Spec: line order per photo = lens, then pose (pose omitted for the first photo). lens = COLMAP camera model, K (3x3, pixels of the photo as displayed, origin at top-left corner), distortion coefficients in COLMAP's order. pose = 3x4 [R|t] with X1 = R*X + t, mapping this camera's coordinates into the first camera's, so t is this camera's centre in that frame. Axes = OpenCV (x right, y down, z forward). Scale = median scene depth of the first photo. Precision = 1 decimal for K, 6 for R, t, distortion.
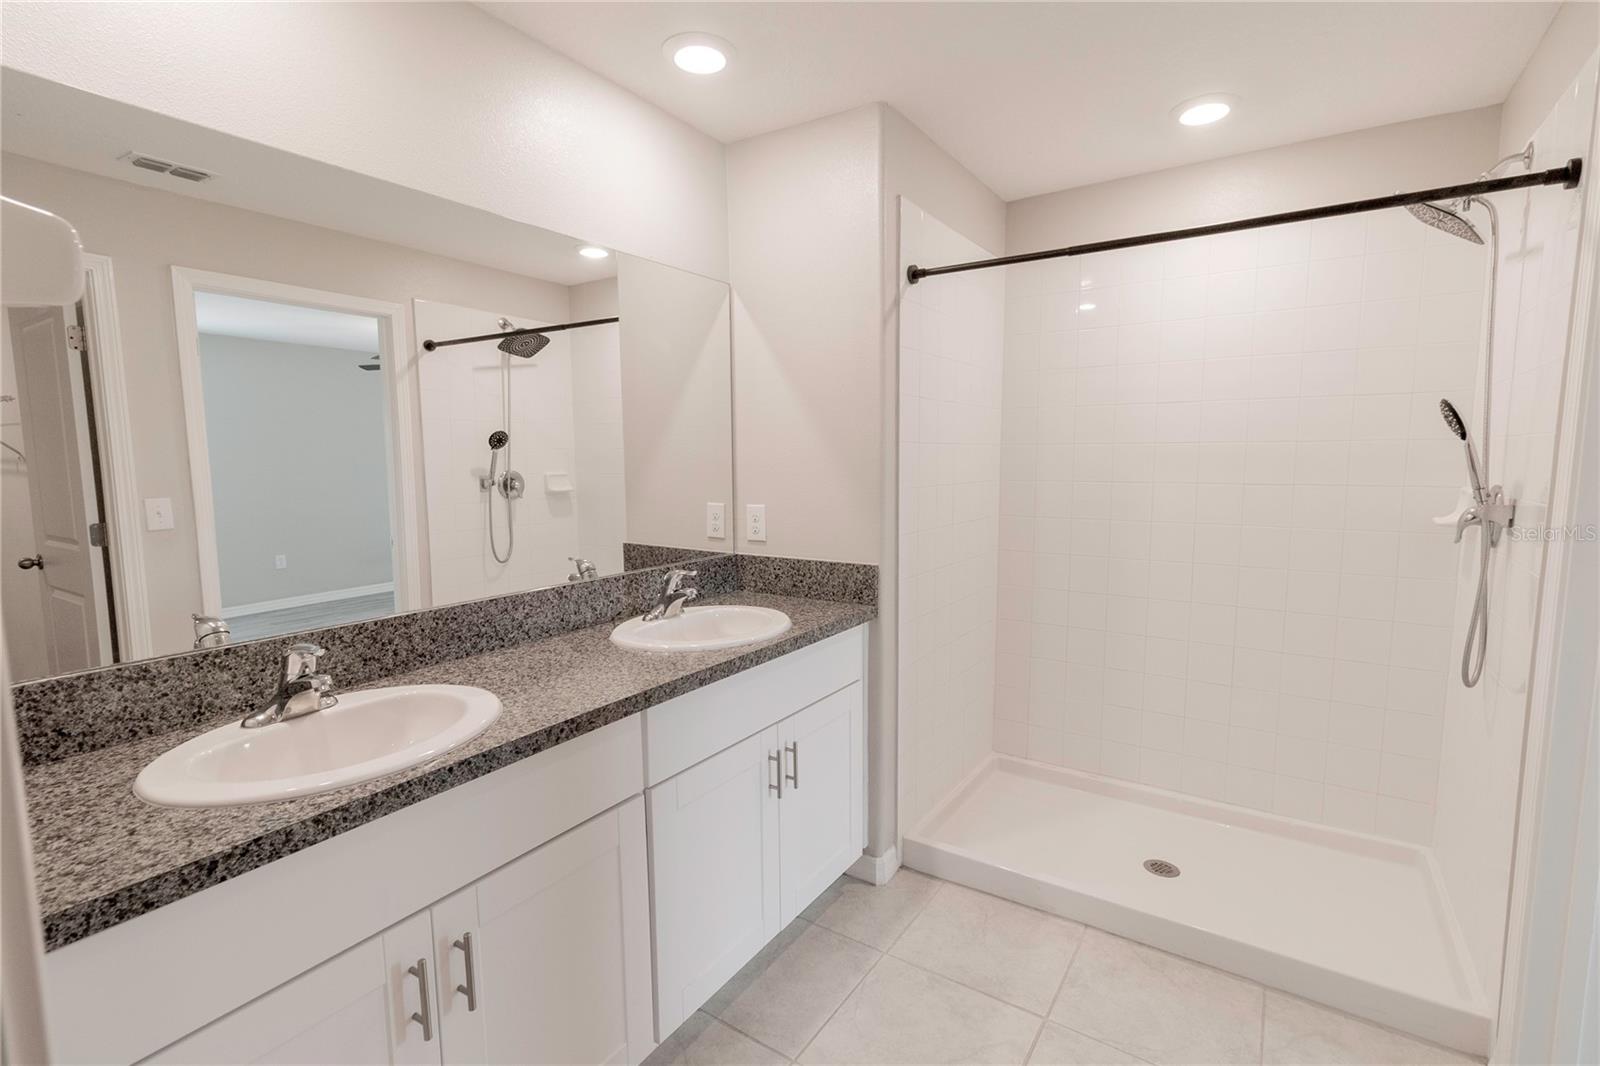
lens RADIAL K [[734.0, 0, 803.2], [0, 734.0, 531.8], [0, 0, 1]] dist [0.000637, 0.000365]
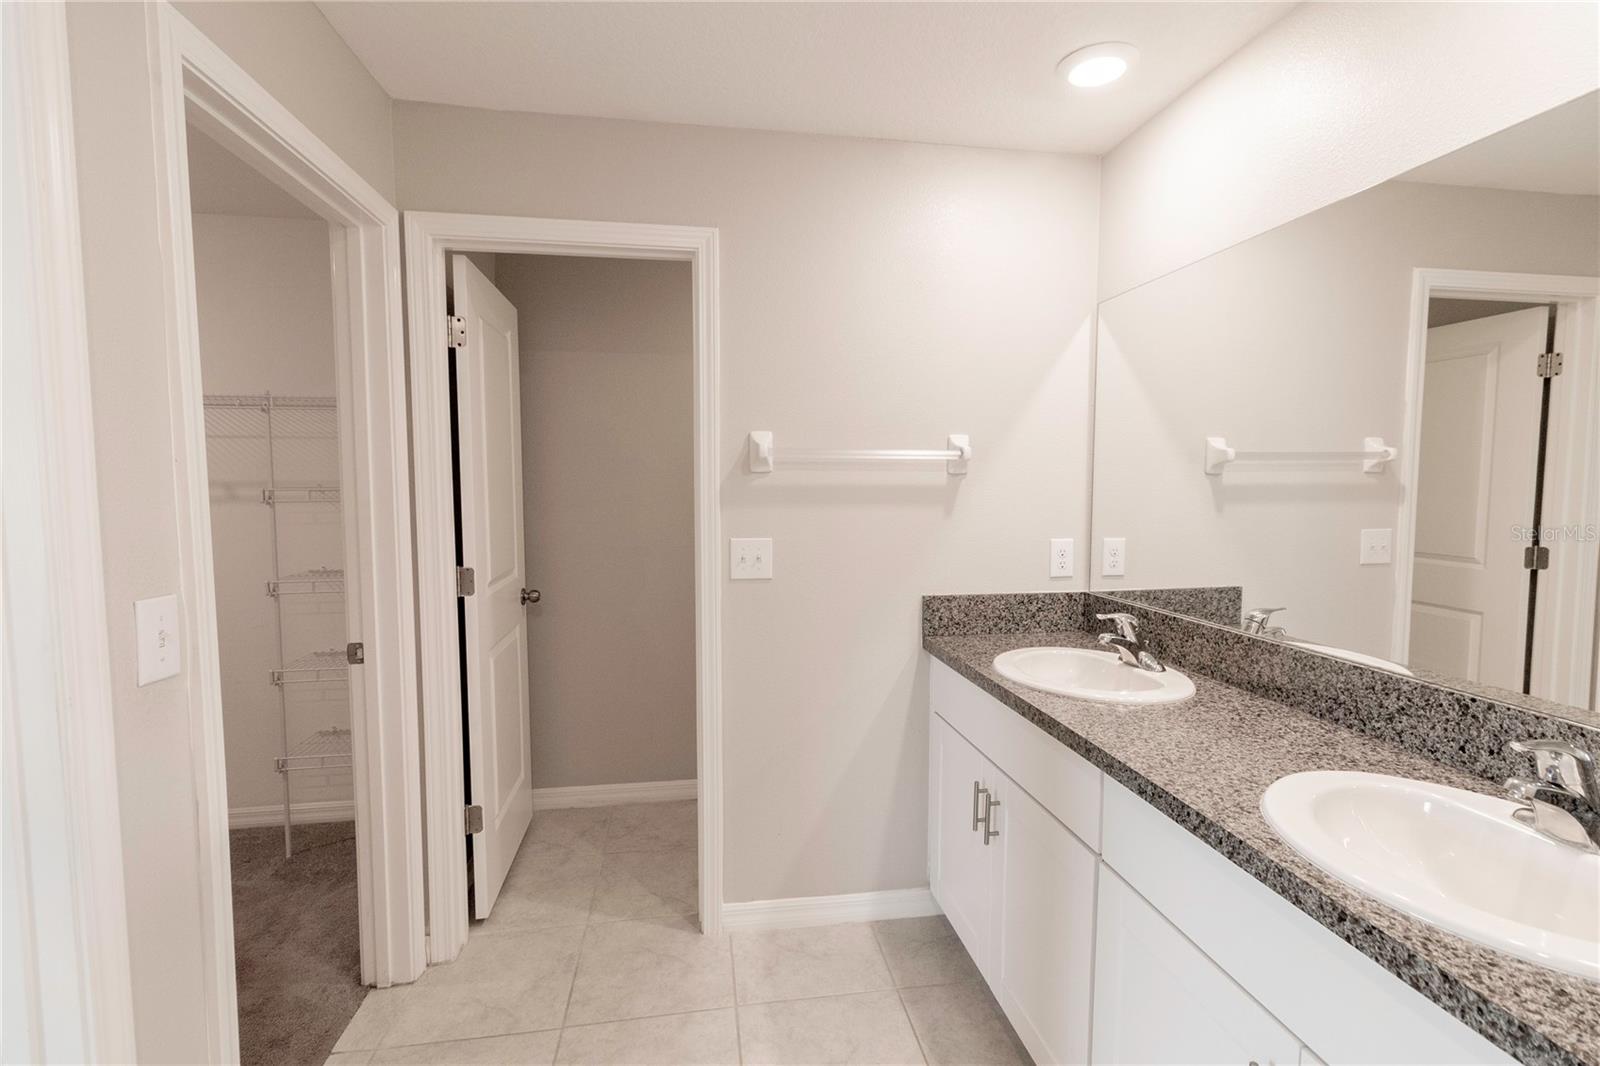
lens RADIAL K [[734.0, 0, 799.3], [0, 734.0, 535.2], [0, 0, 1]] dist [0.000637, 0.000365]
pose [[-0.738219, 0.056360, -0.672203, 0.579258], [-0.063636, 0.986241, 0.152576, -0.138377], [0.671553, 0.155411, -0.724475, 1.204667]]
